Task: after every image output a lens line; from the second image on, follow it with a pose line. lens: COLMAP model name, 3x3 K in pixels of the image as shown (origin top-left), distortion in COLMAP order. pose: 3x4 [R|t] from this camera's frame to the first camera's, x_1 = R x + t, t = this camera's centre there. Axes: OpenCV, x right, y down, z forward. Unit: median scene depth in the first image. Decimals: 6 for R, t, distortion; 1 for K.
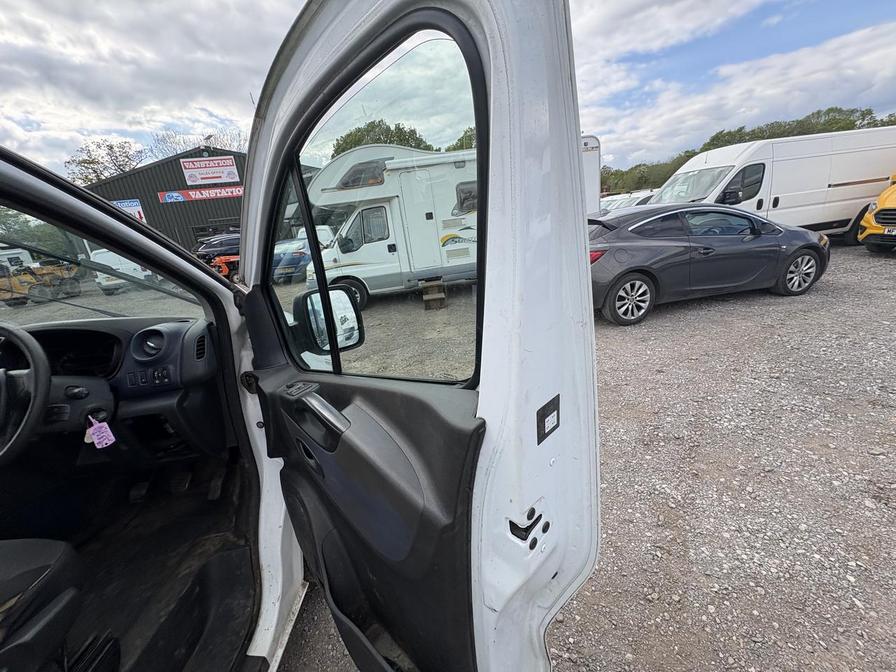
lens RADIAL K [[361.3, 0, 448.2], [0, 361.3, 335.6], [0, 0, 1]] dist [0.001655, 0.000037]
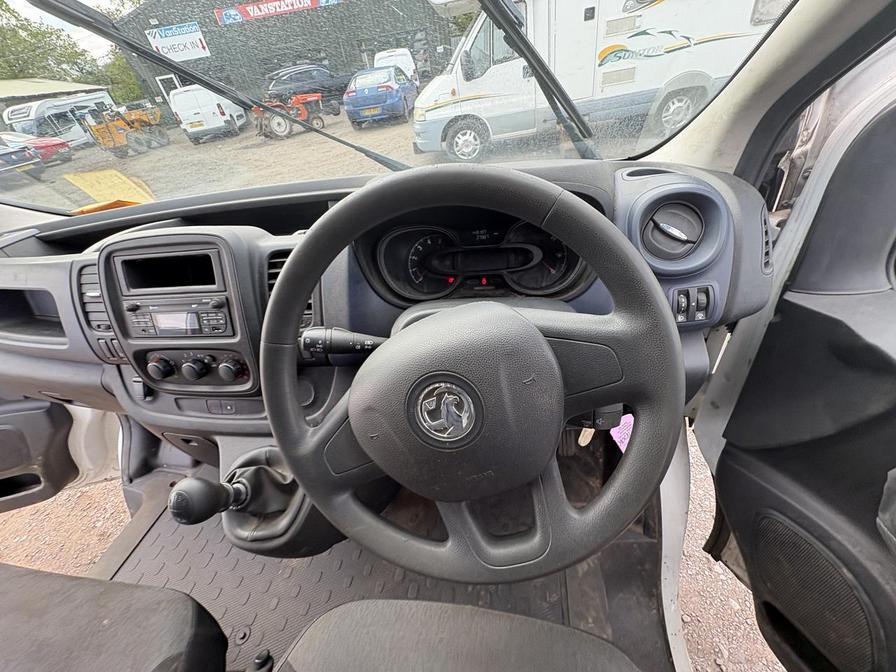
lens RADIAL K [[359.2, 0, 444.5], [0, 359.2, 336.9], [0, 0, 1]] dist [0.000701, 0.000800]
pose [[0.983618, 0.083281, -0.159873, -0.110112], [-0.018099, 0.928027, 0.372073, -0.001703], [0.179353, -0.363084, 0.914332, 0.053139]]
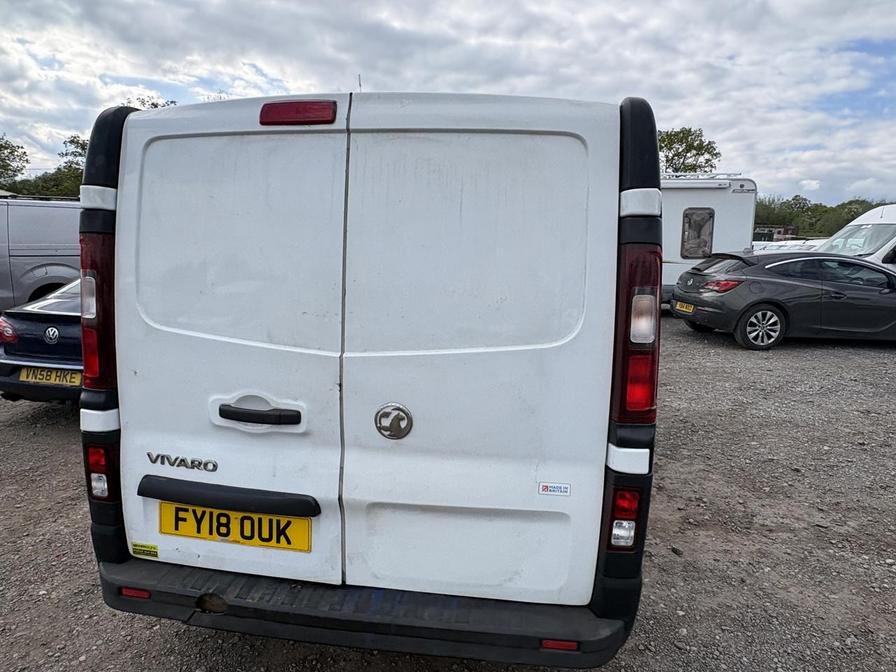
lens RADIAL K [[548.7, 0, 454.1], [0, 548.7, 331.3], [0, 0, 1]] dist [0.003941, 0.001110]
pose [[0.977532, 0.153682, -0.144270, -0.107833], [-0.172450, 0.976653, -0.128102, 0.177489], [0.121215, 0.150103, 0.981212, -0.472348]]
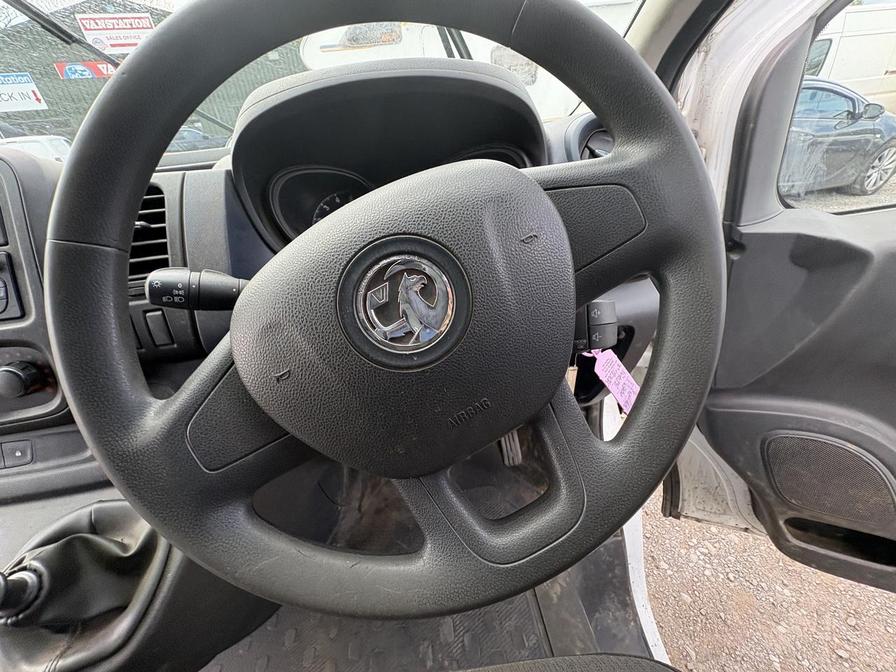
lens RADIAL K [[360.4, 0, 446.0], [0, 360.4, 336.6], [0, 0, 1]] dist [0.000952, 0.000572]
pose [[0.994732, -0.030468, 0.097880, -0.114557], [0.007743, 0.974414, 0.224629, 0.014153], [-0.102220, -0.222688, 0.969516, 0.060565]]
